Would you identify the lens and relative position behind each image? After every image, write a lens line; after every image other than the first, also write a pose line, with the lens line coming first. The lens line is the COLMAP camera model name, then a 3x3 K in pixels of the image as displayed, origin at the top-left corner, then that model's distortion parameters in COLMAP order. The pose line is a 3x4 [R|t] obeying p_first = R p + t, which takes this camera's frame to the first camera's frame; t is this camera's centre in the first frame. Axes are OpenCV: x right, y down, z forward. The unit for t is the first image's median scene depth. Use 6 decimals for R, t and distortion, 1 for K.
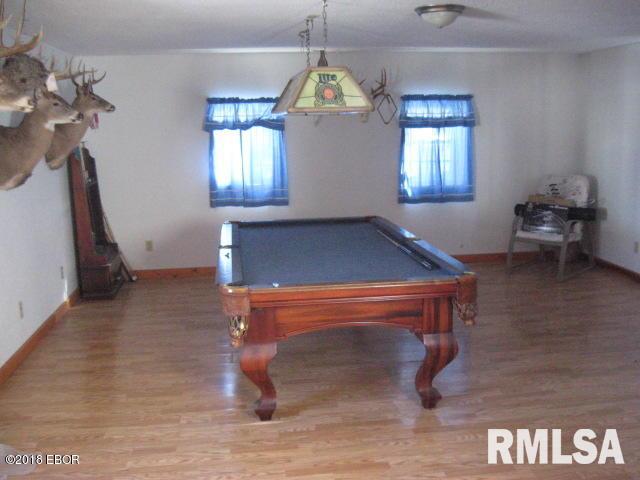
lens RADIAL K [[671.5, 0, 321.2], [0, 671.5, 246.9], [0, 0, 1]] dist [-0.101847, 0.000000]
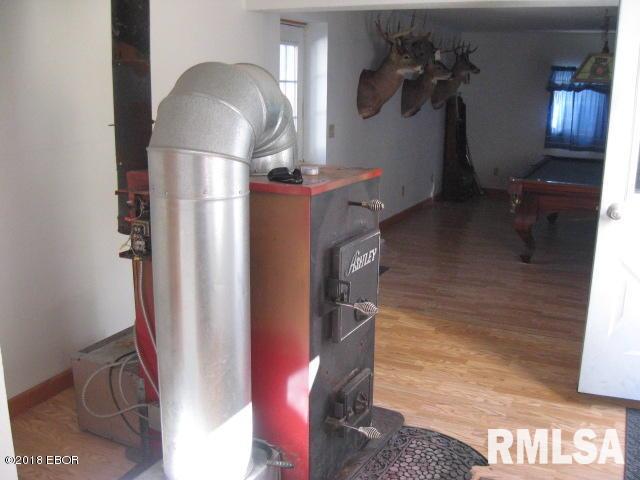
lens RADIAL K [[671.5, 0, 315.9], [0, 671.5, 240.1], [0, 0, 1]] dist [-0.101847, 0.000000]
pose [[0.833805, 0.162546, -0.527587, 0.227539], [-0.133264, 0.986672, 0.093375, 0.075369], [0.535733, -0.007549, 0.844353, -0.458008]]
